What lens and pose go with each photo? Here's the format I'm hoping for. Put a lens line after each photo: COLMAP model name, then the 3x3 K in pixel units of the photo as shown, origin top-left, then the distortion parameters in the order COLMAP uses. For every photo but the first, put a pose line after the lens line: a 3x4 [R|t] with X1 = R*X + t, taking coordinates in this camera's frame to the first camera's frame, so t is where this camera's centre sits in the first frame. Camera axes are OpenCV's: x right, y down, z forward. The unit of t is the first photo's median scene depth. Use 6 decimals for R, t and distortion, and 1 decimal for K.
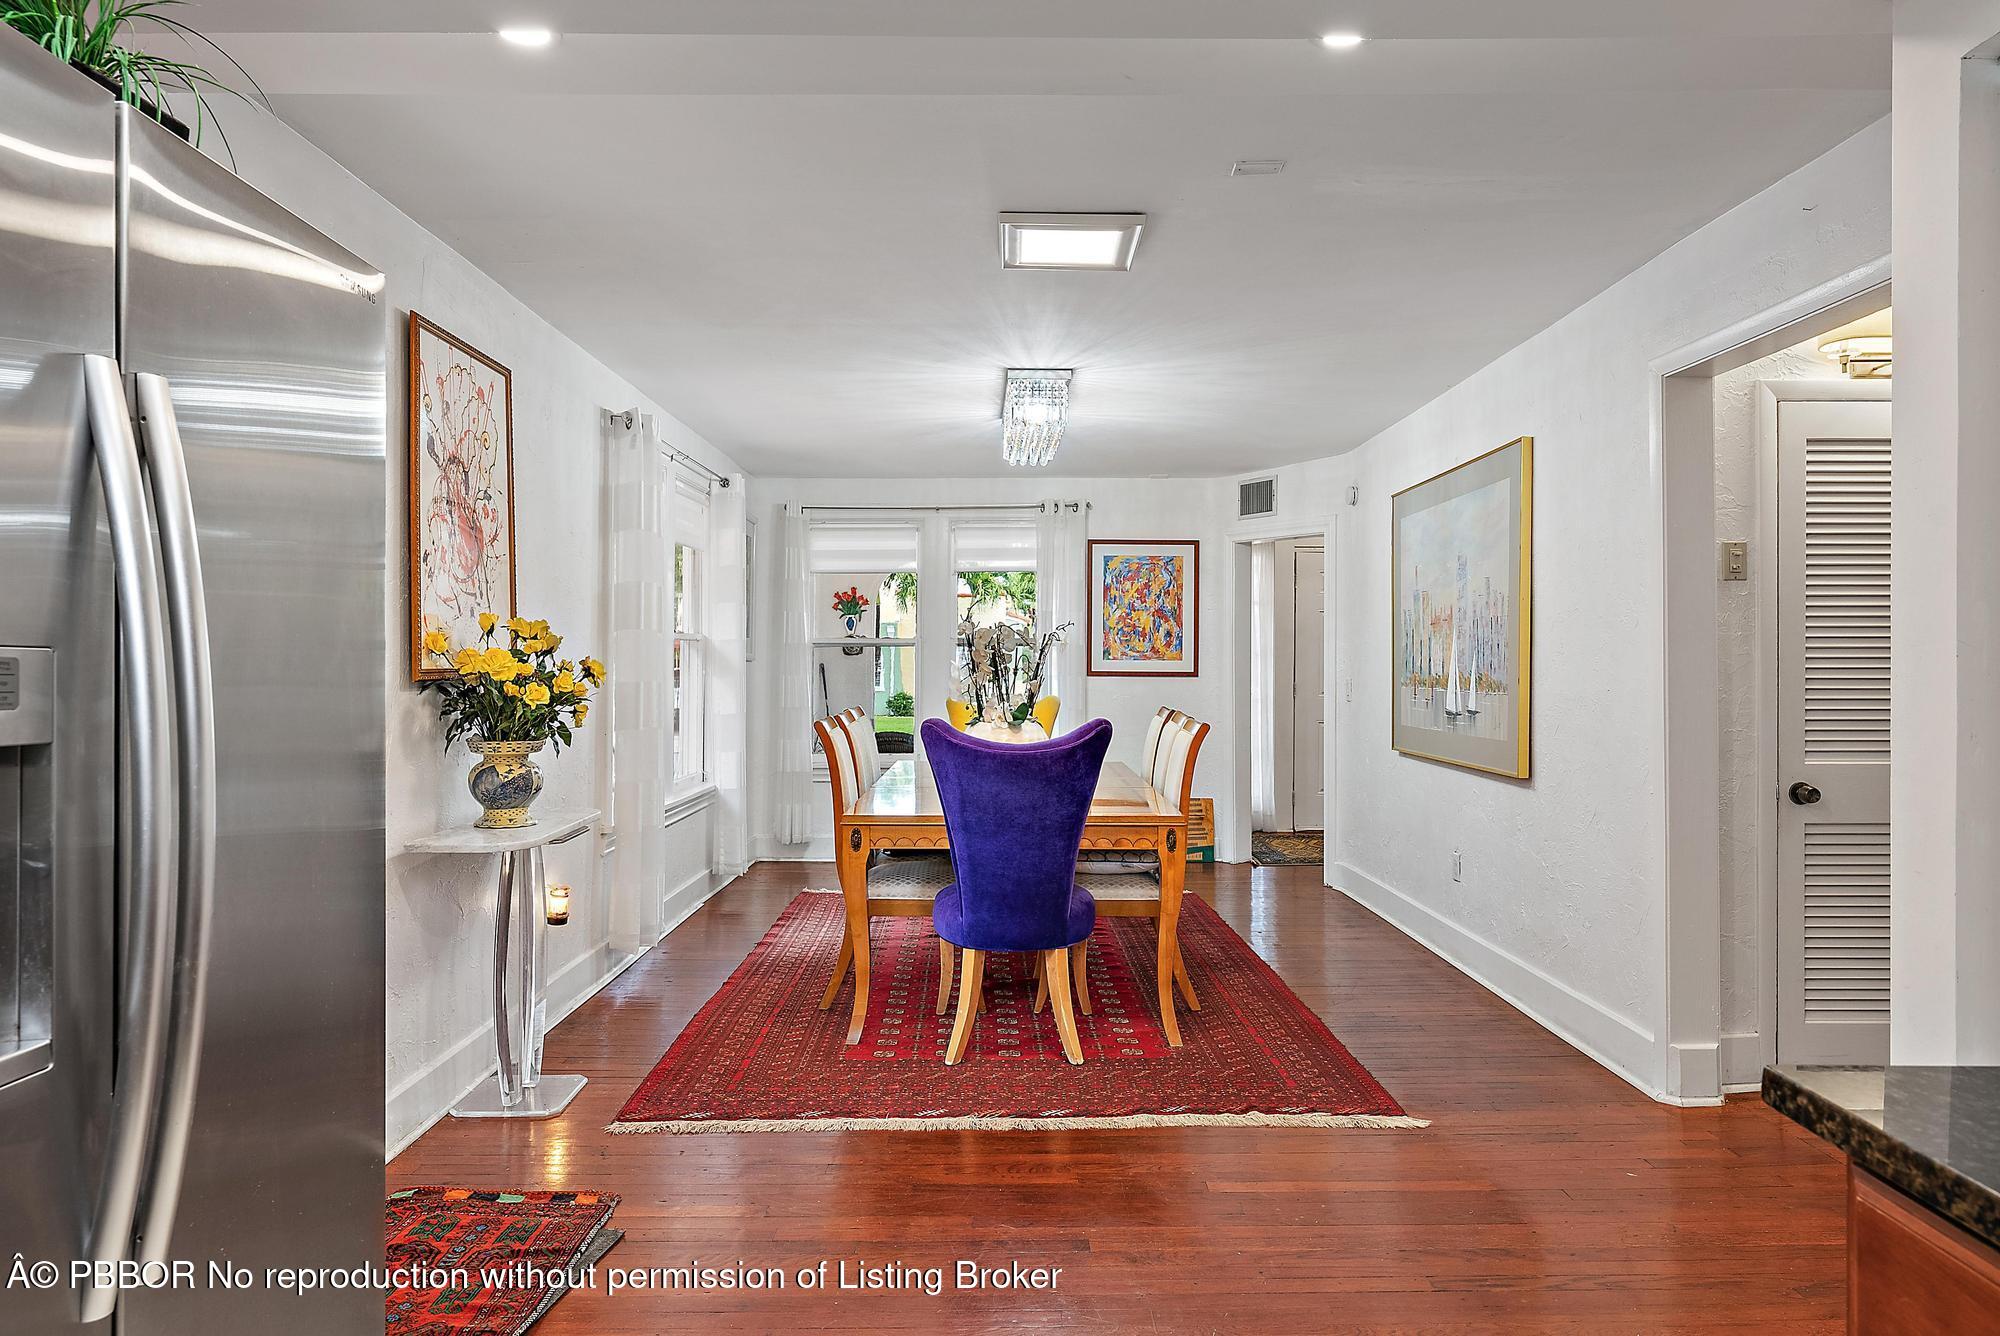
lens RADIAL K [[1273.1, 0, 1002.2], [0, 1273.1, 663.8], [0, 0, 1]] dist [-0.000085, -0.000003]
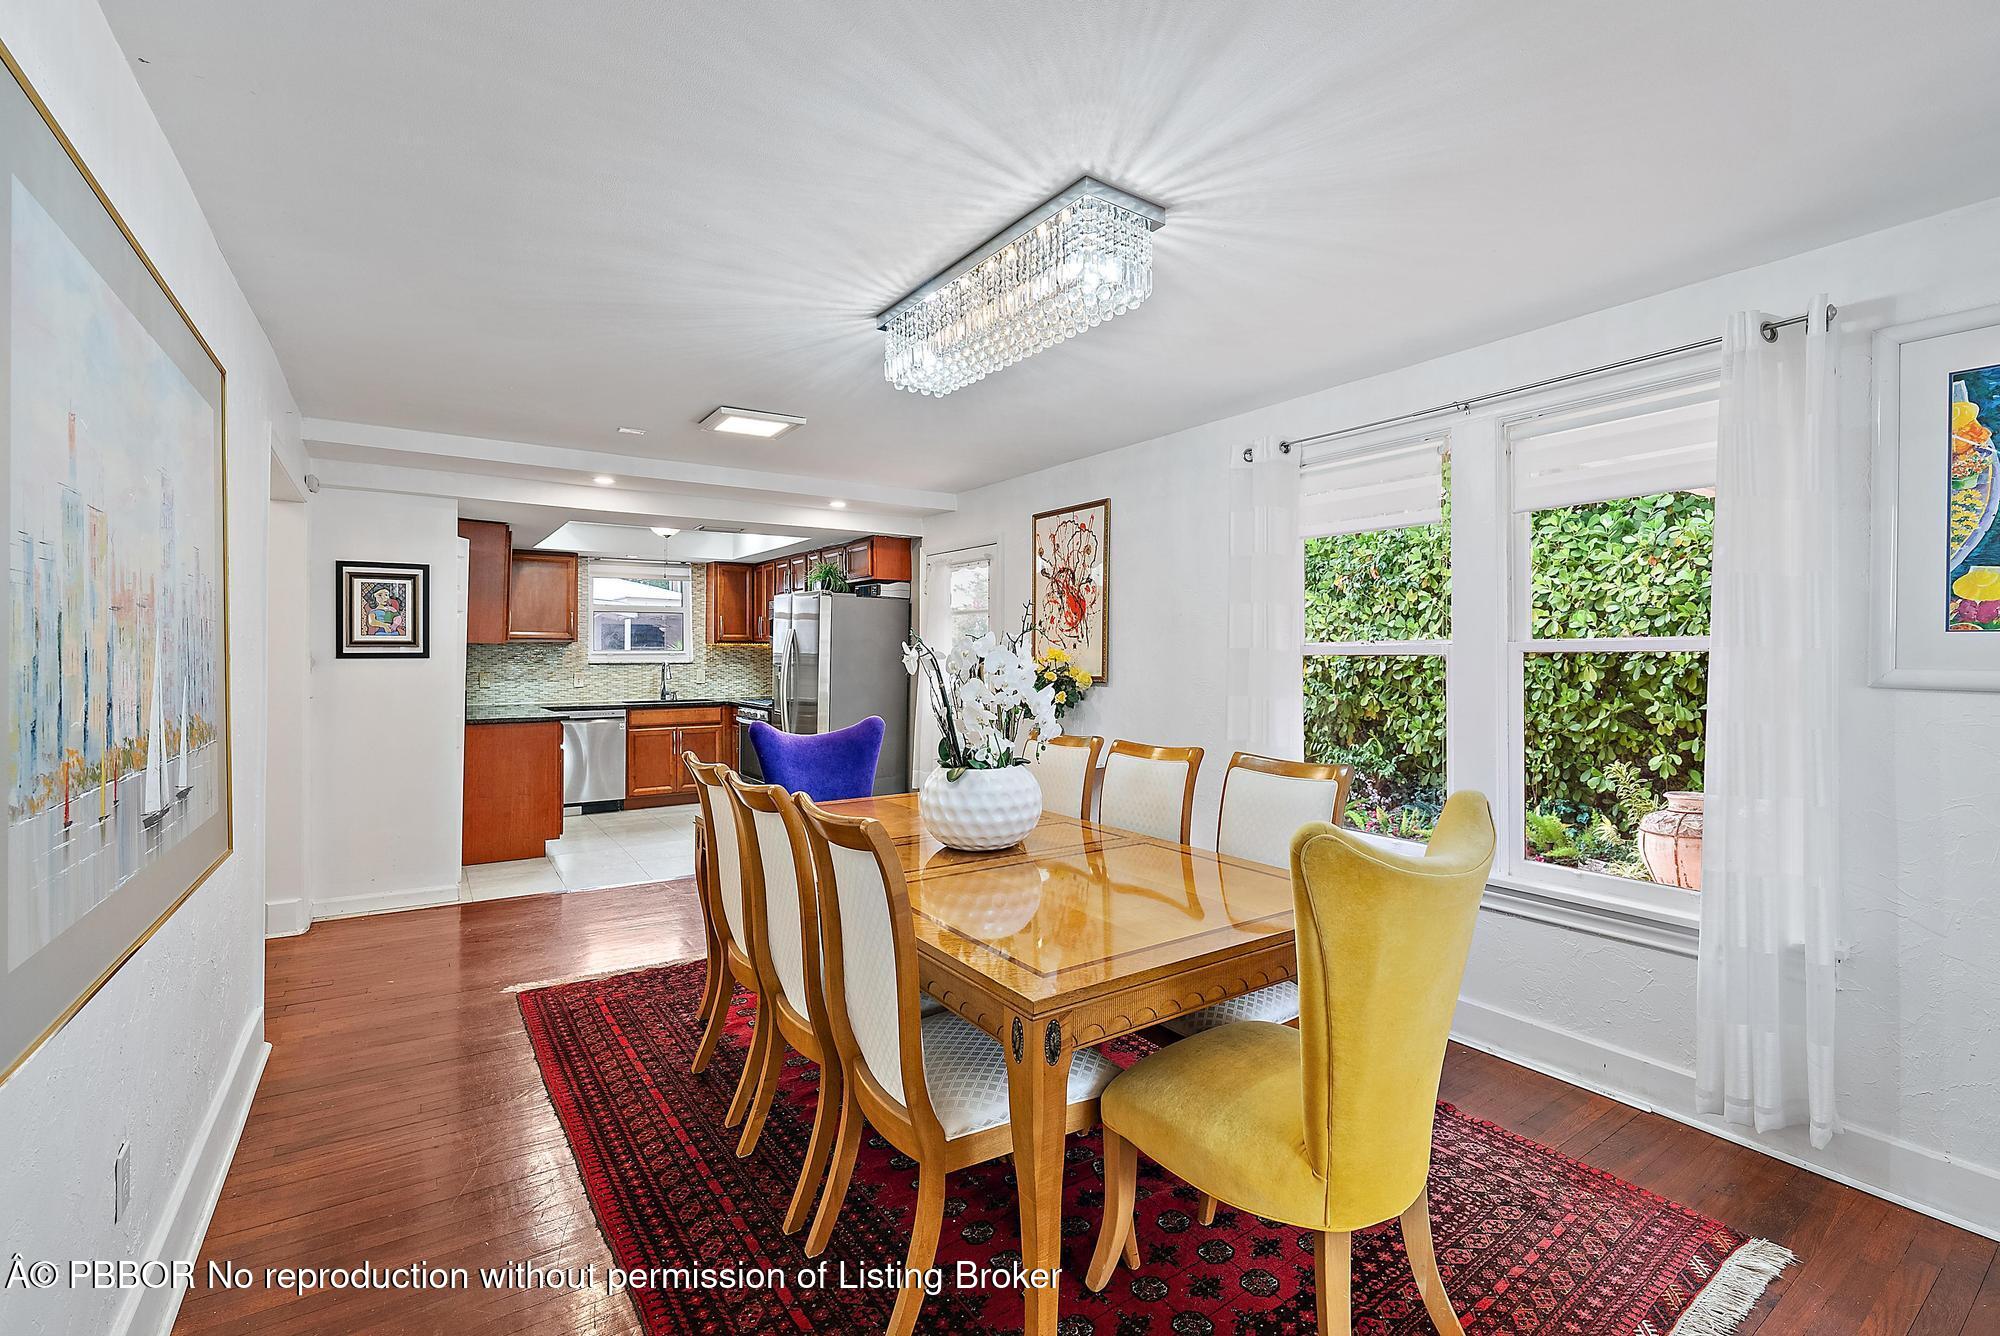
lens RADIAL K [[873.8, 0, 1004.4], [0, 873.8, 659.0], [0, 0, 1]] dist [-0.025951, -0.000289]
pose [[-0.825049, -0.003278, -0.565052, 0.277589], [-0.007702, 0.999956, 0.005446, -0.020991], [0.565009, 0.008845, -0.825037, 1.426839]]
